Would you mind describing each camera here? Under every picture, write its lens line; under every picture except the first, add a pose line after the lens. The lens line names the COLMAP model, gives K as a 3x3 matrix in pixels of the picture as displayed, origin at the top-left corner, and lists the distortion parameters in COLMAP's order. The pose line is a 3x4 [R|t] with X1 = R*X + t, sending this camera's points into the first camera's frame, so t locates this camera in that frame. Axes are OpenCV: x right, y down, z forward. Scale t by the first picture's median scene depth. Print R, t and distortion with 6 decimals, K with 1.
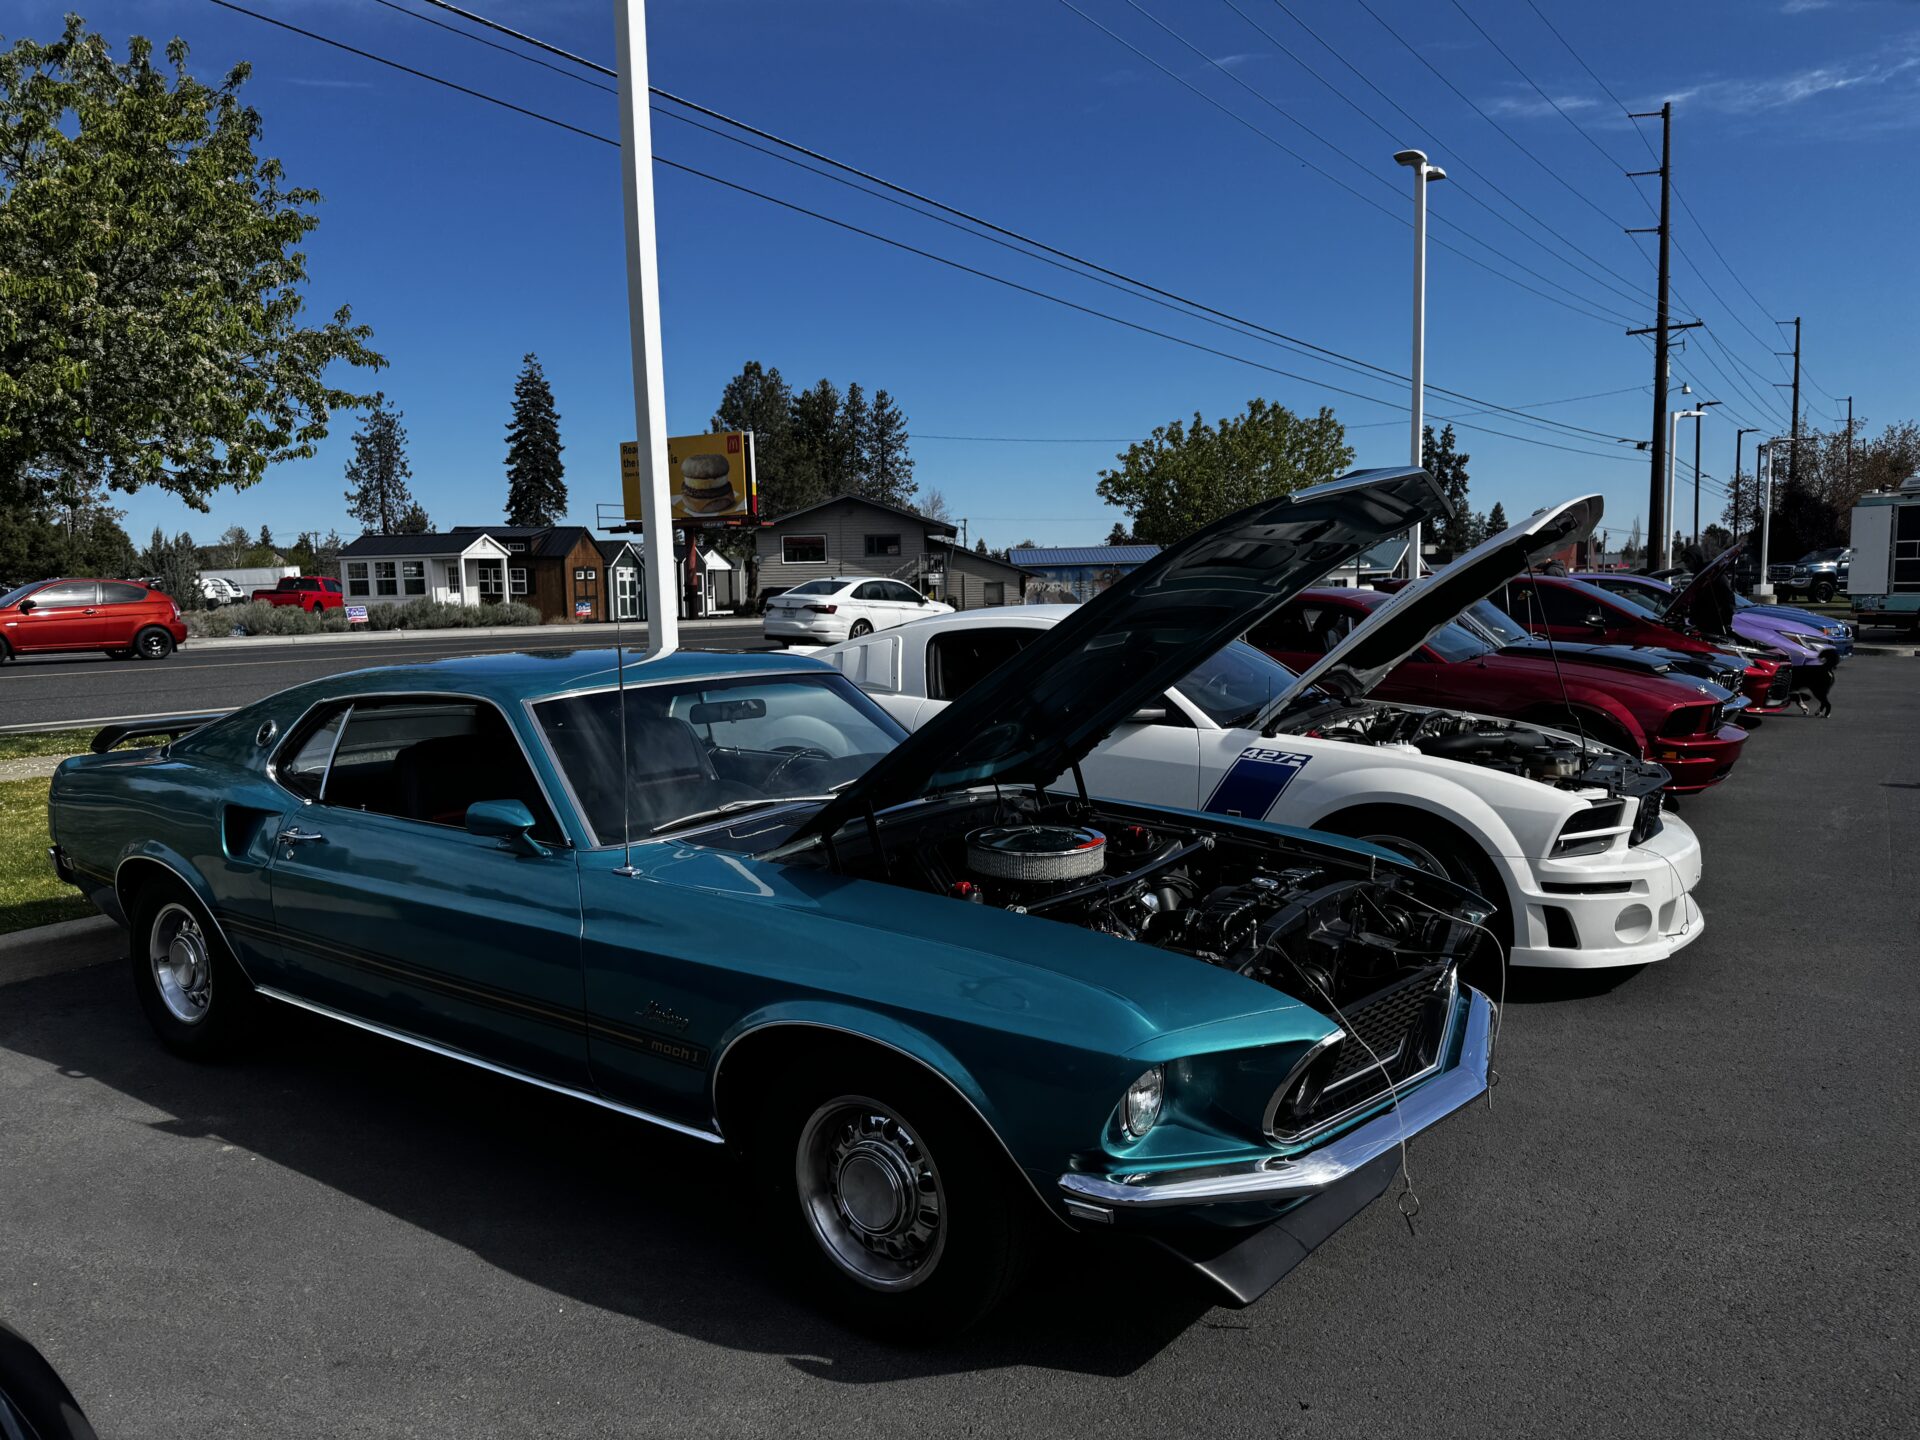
lens RADIAL K [[1371.8, 0, 955.9], [0, 1371.8, 726.2], [0, 0, 1]] dist [0.048498, -0.054961]
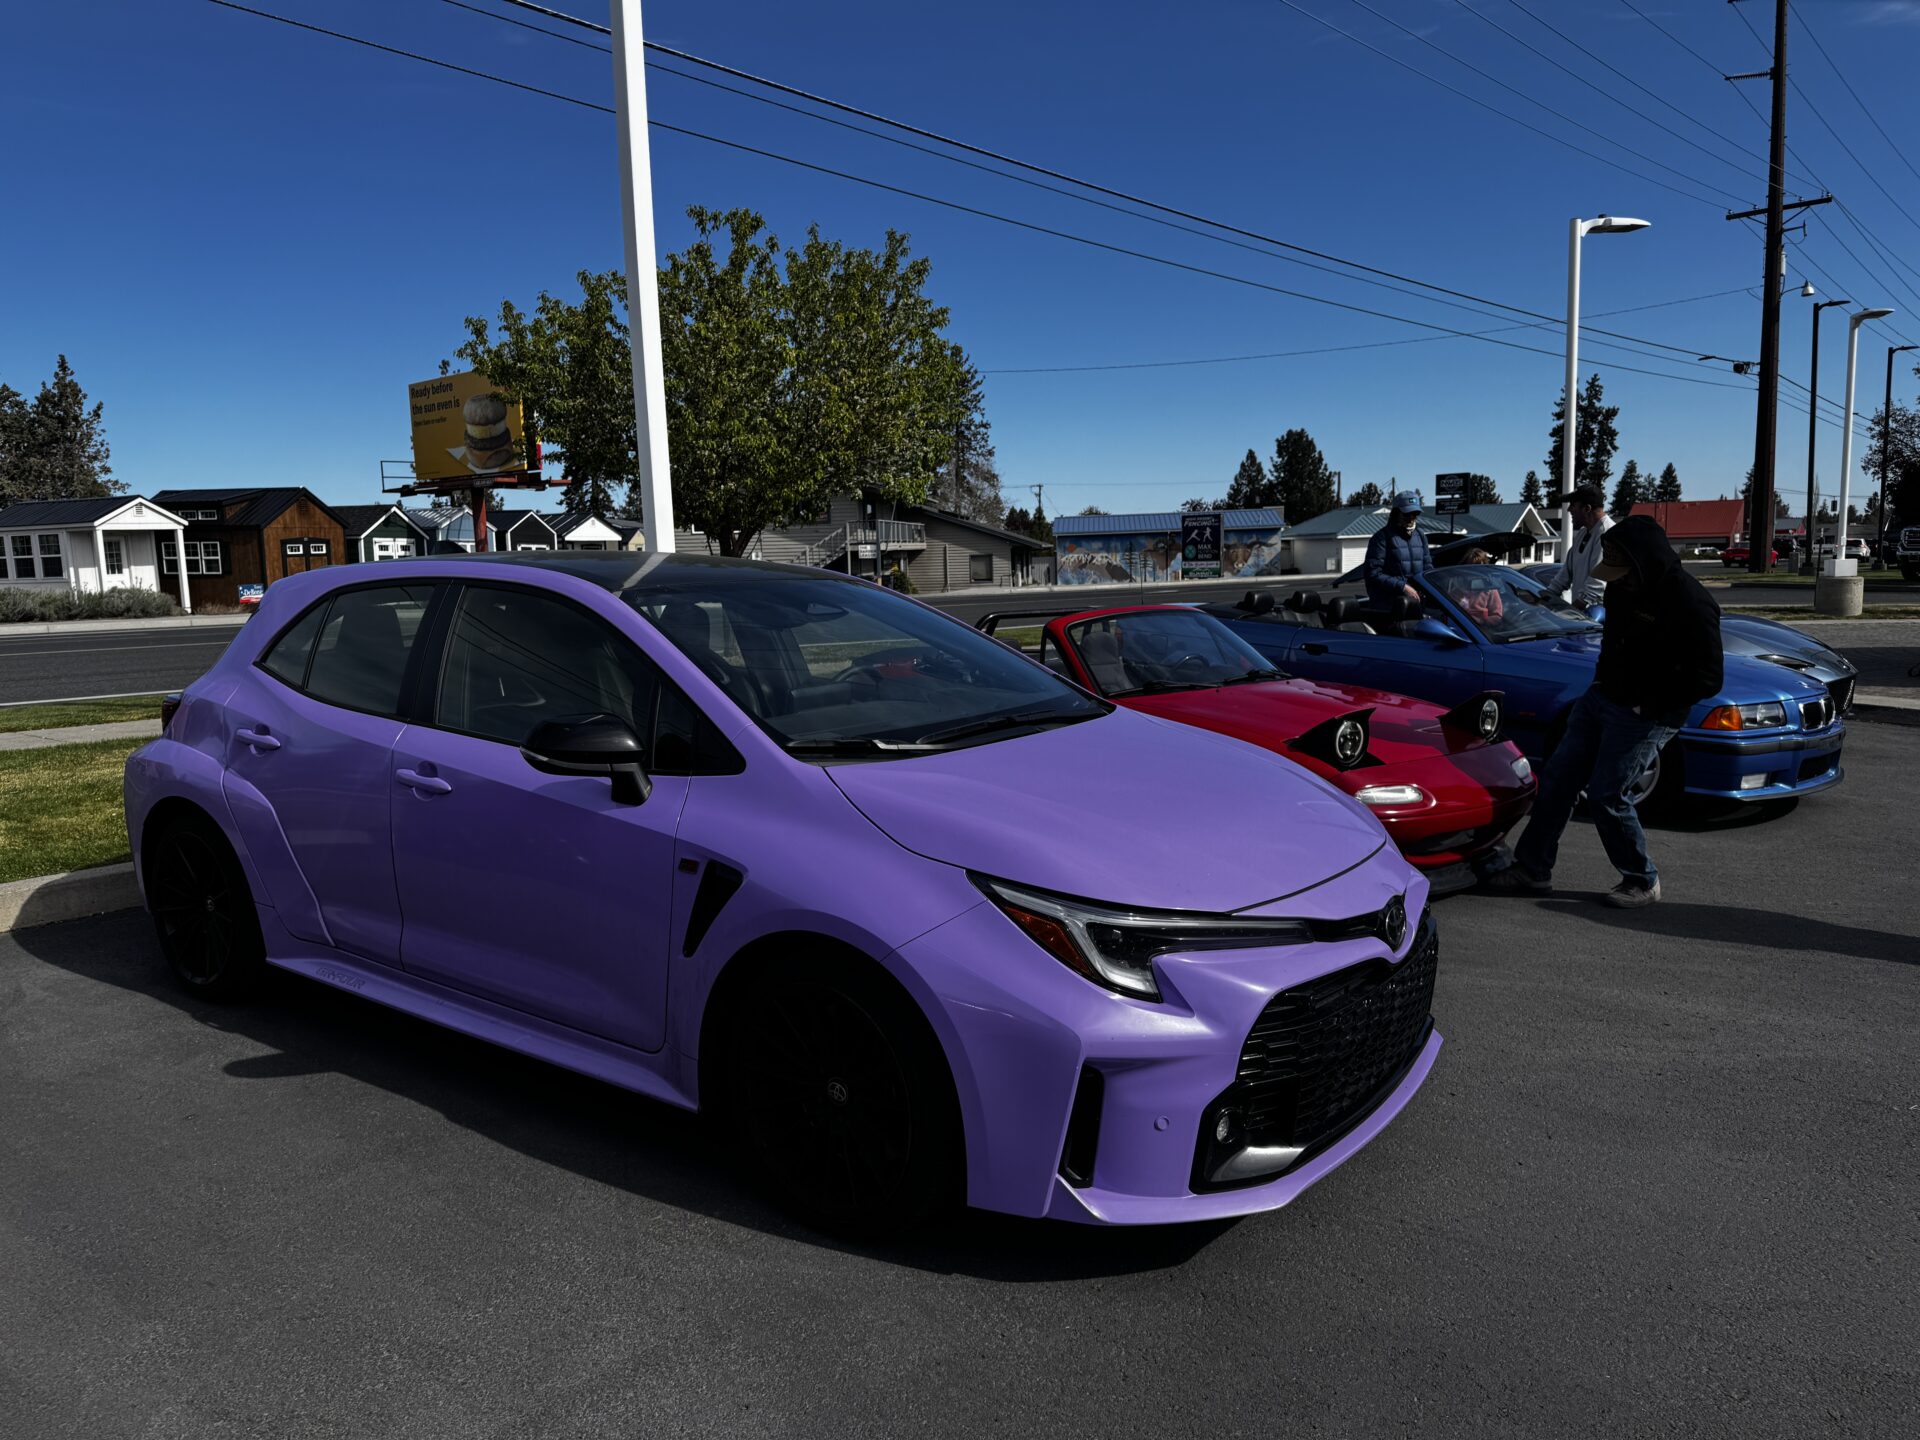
lens RADIAL K [[1371.8, 0, 968.9], [0, 1371.8, 733.4], [0, 0, 1]] dist [0.048498, -0.054961]
pose [[0.995101, 0.007503, -0.098581, 0.188792], [-0.004919, 0.999639, 0.026424, -0.028535], [0.098743, -0.025809, 0.994778, 0.257311]]
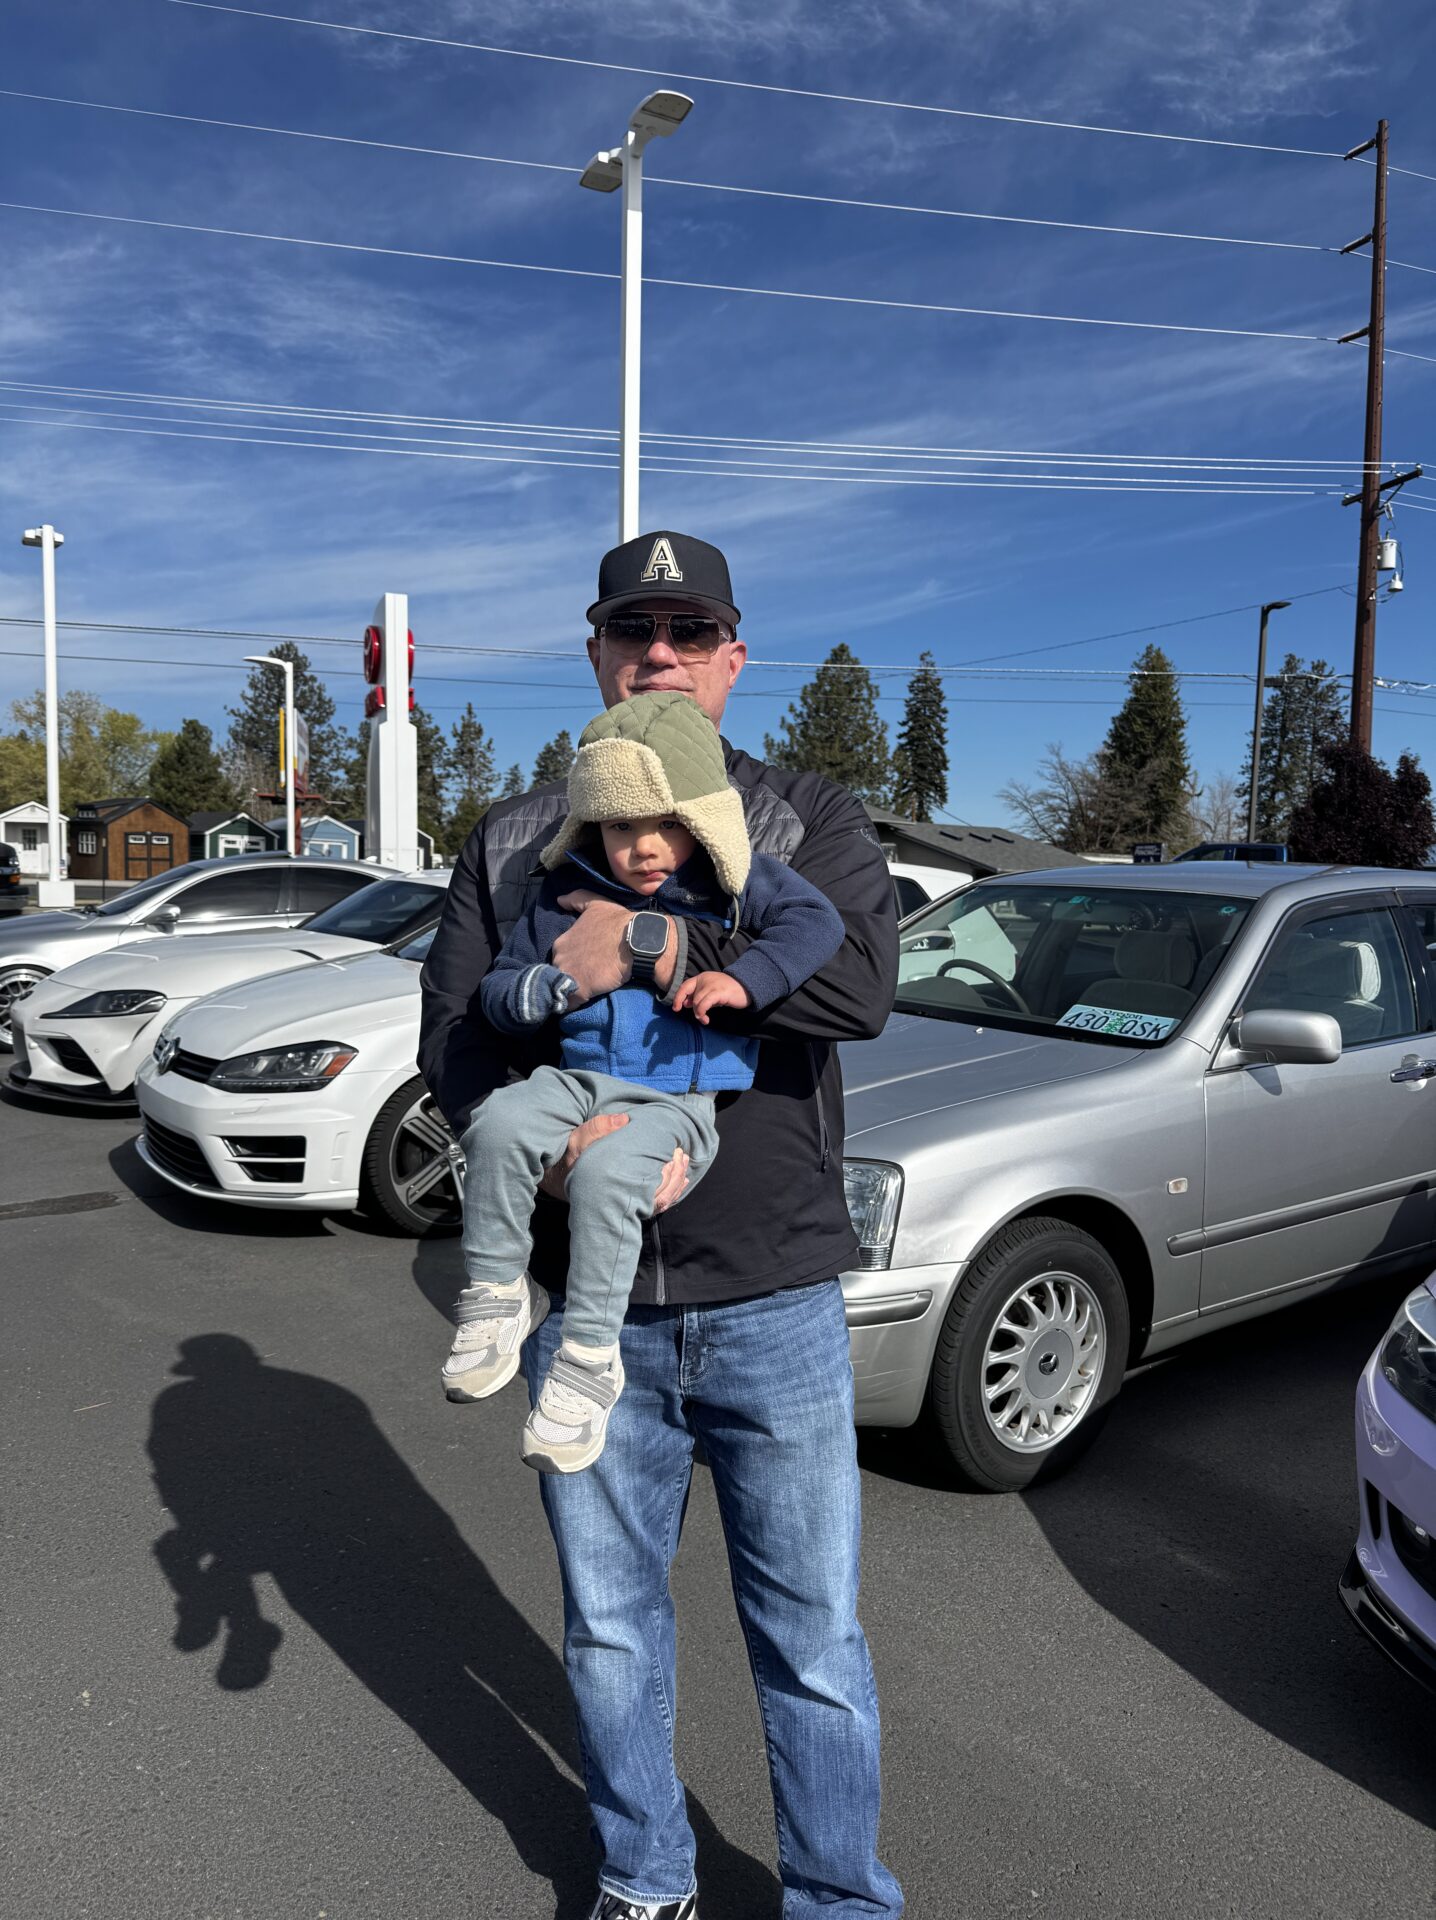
lens RADIAL K [[1371.8, 0, 708.6], [0, 1371.8, 973.6], [0, 0, 1]] dist [0.048498, -0.054961]
pose [[0.771456, 0.082357, -0.630930, 0.833989], [-0.106043, 0.994362, 0.000135, -0.050574], [0.627384, 0.066802, 0.775840, 0.424713]]
